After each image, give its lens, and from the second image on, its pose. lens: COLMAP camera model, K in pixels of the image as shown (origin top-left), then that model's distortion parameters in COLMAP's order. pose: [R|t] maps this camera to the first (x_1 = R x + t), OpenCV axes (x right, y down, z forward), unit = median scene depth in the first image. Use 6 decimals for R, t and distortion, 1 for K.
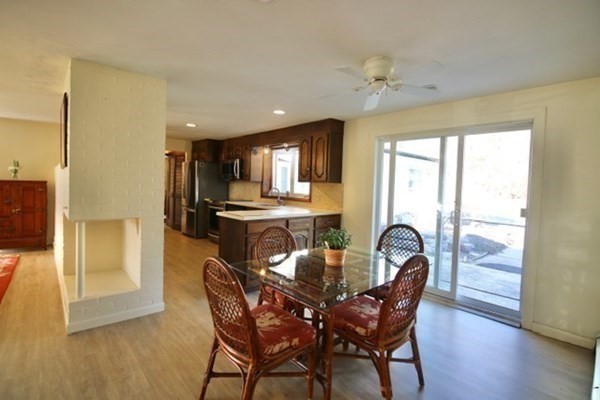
lens RADIAL K [[293.4, 0, 296.5], [0, 293.4, 188.1], [0, 0, 1]] dist [-0.012041, 0.000017]
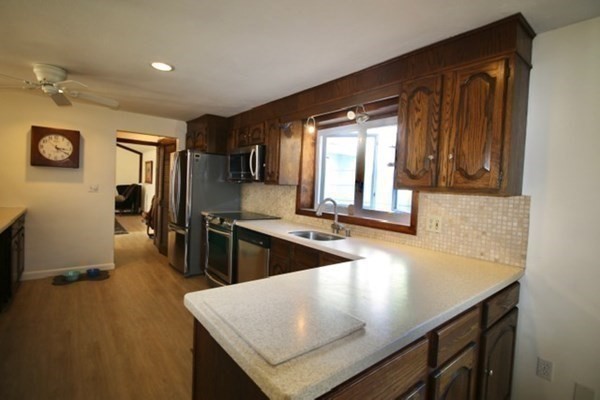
lens RADIAL K [[293.4, 0, 296.5], [0, 293.4, 188.1], [0, 0, 1]] dist [-0.012041, 0.000017]
pose [[0.998693, 0.010848, -0.049954, -0.093880], [-0.010863, 0.999941, -0.000025, -0.016906], [0.049951, 0.000568, 0.998752, 0.435756]]
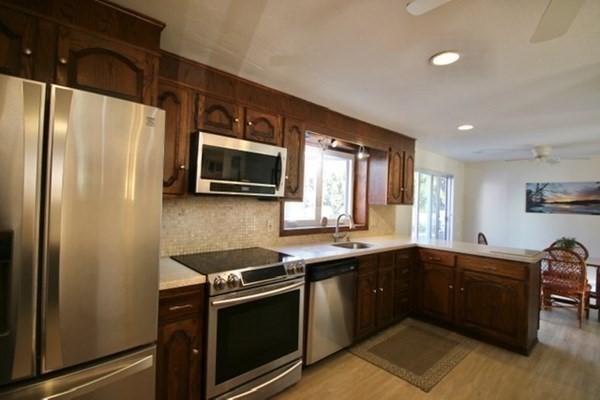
lens RADIAL K [[293.4, 0, 296.5], [0, 293.4, 188.1], [0, 0, 1]] dist [-0.012041, 0.000017]
pose [[-0.012251, 0.017535, 0.999771, -0.590664], [-0.014943, 0.999731, -0.017717, -0.036925], [-0.999813, -0.015157, -0.011986, 0.972637]]
